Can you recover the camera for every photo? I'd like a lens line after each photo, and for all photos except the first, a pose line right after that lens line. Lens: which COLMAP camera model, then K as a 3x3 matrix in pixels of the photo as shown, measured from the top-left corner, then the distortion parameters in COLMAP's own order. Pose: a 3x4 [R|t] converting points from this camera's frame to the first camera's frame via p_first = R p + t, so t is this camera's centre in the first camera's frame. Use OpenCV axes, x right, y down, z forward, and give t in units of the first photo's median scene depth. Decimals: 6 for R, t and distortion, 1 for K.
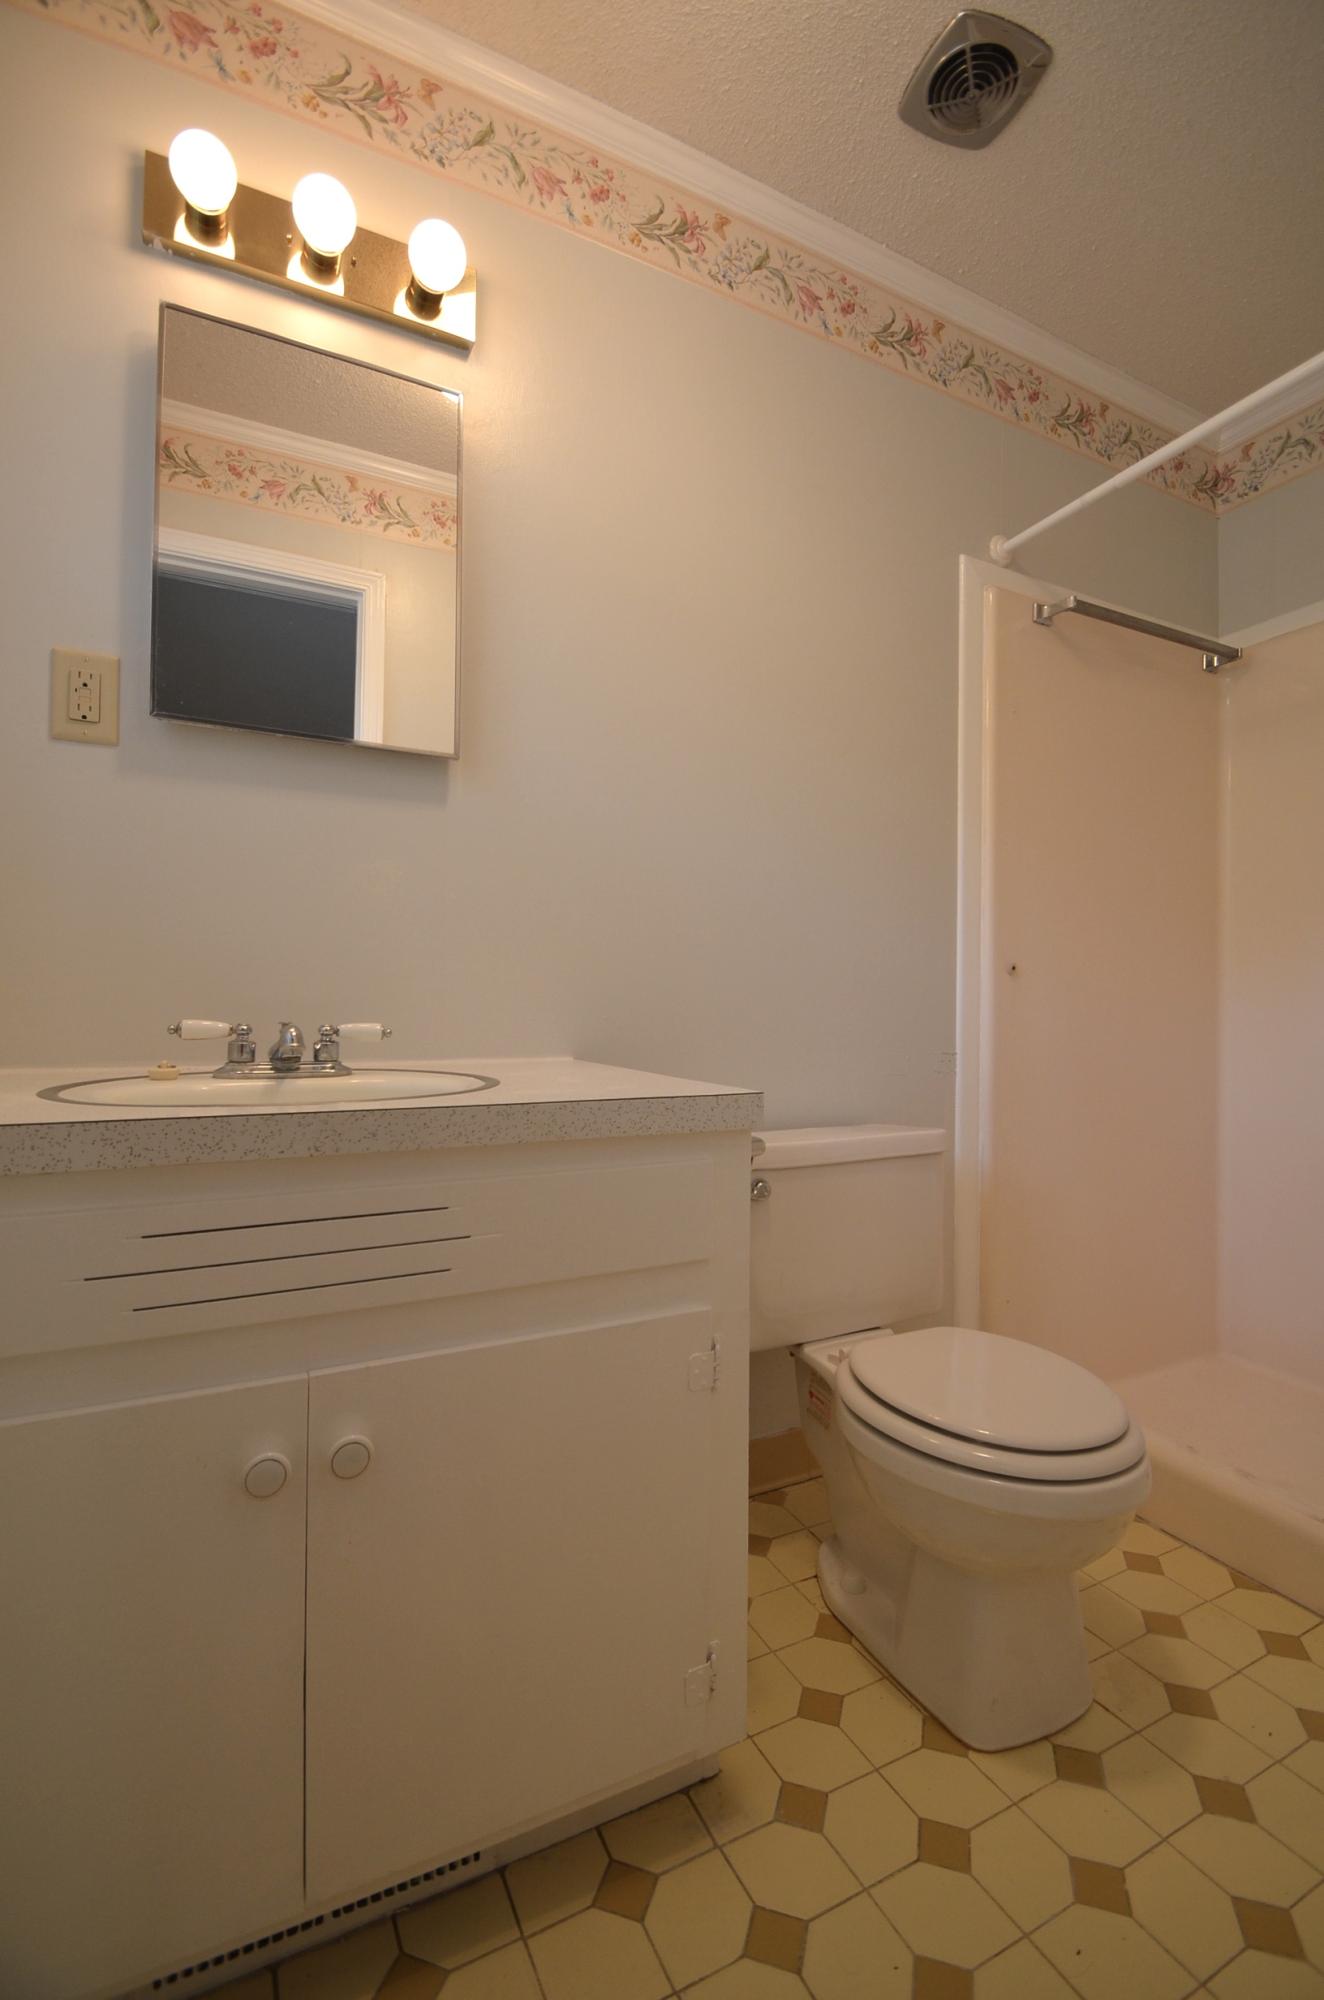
lens RADIAL K [[867.5, 0, 671.3], [0, 867.5, 996.5], [0, 0, 1]] dist [0.010246, -0.015003]
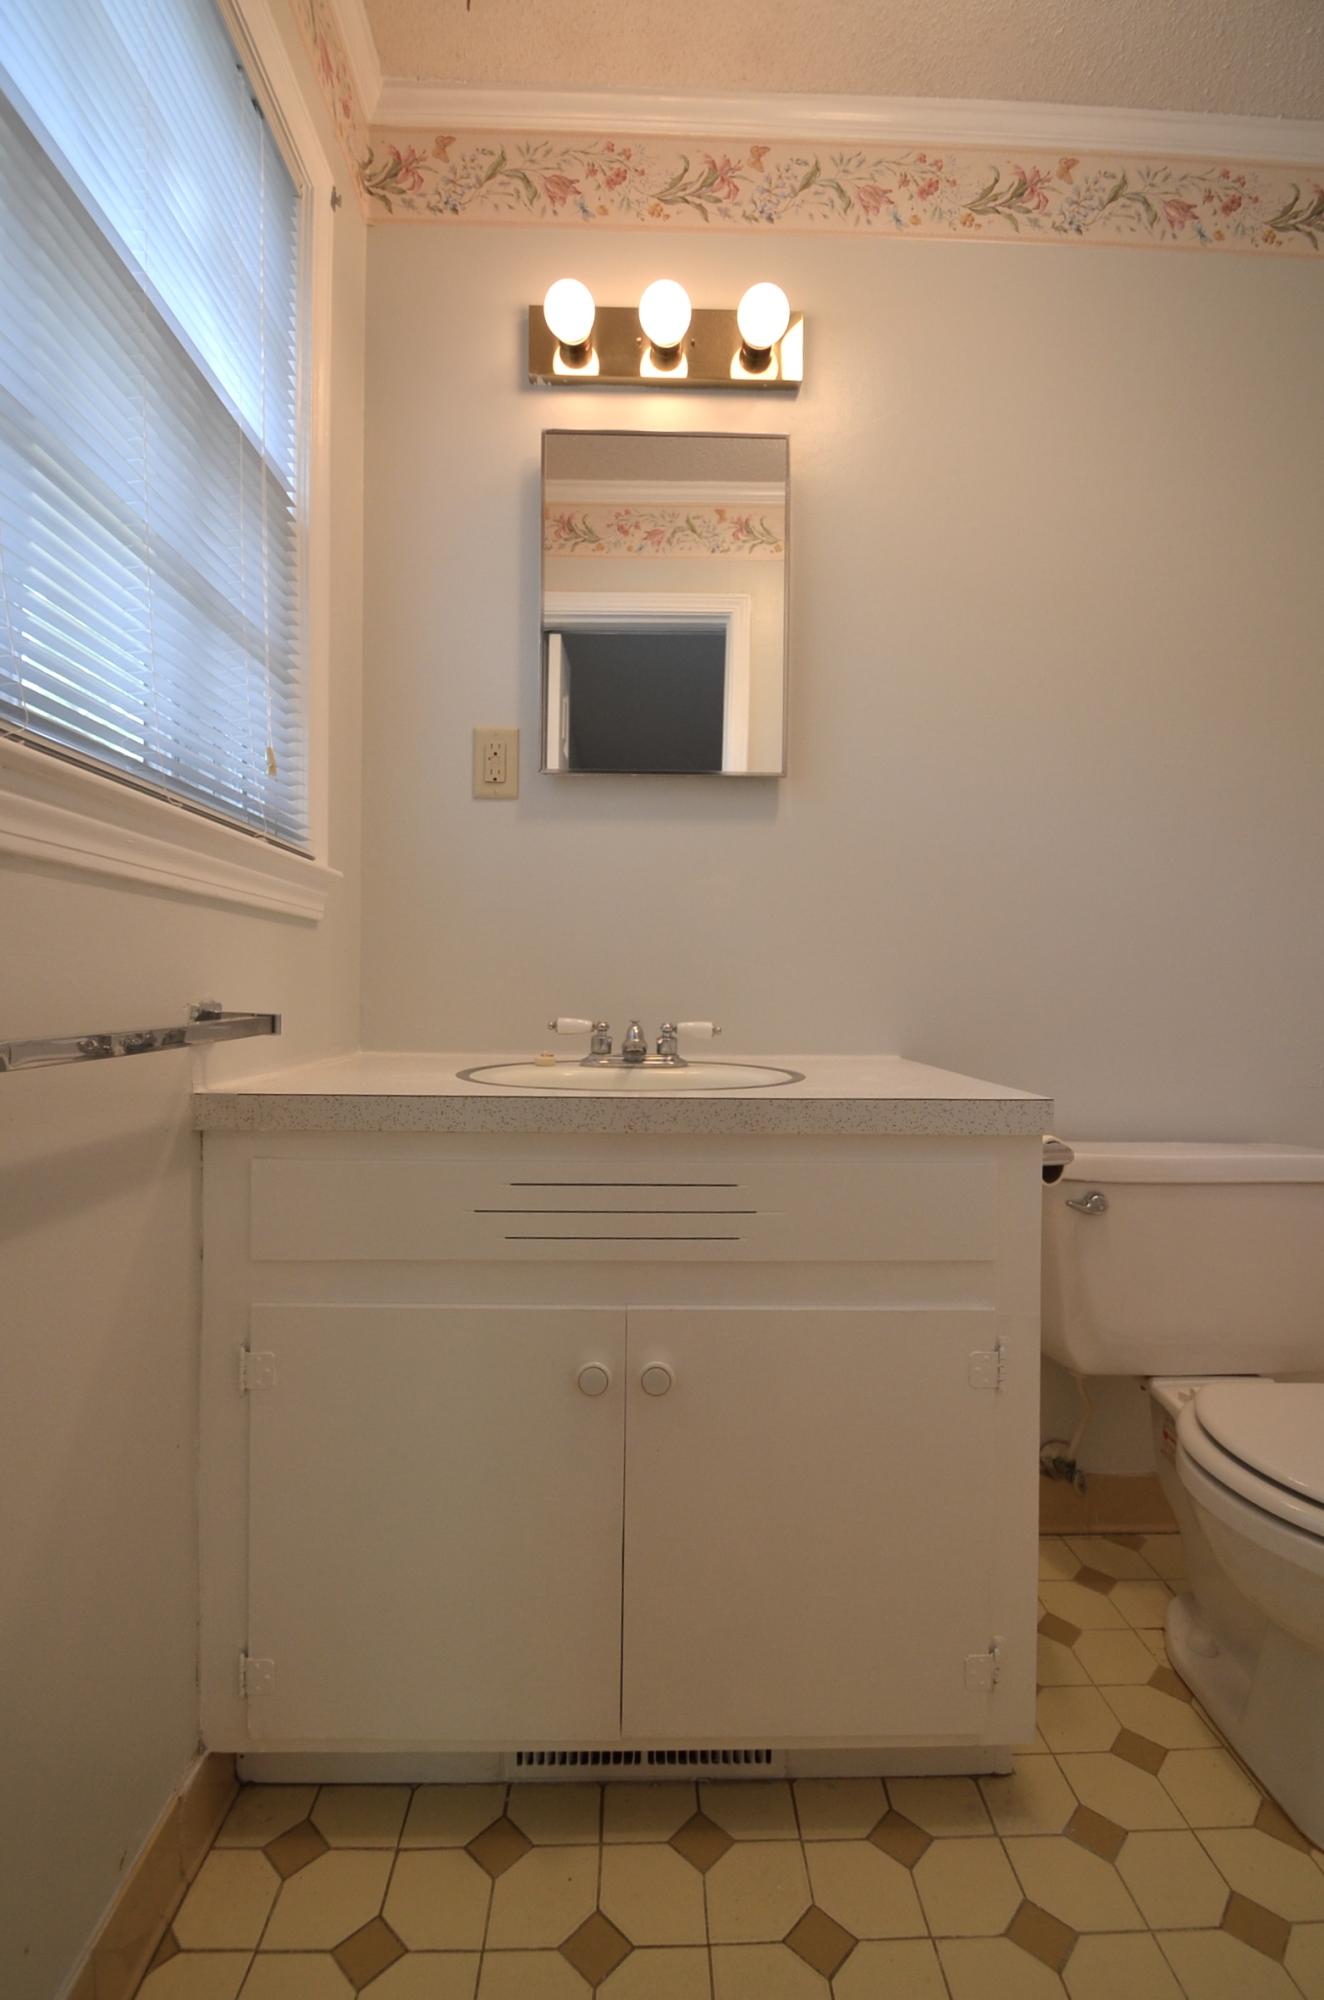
lens RADIAL K [[872.2, 0, 662.0], [0, 872.2, 1000.0], [0, 0, 1]] dist [0.006196, -0.010681]
pose [[0.906485, 0.001718, -0.422235, 0.083993], [0.003023, 0.999940, 0.010557, -0.009966], [0.422228, -0.010846, 0.906425, -0.057231]]
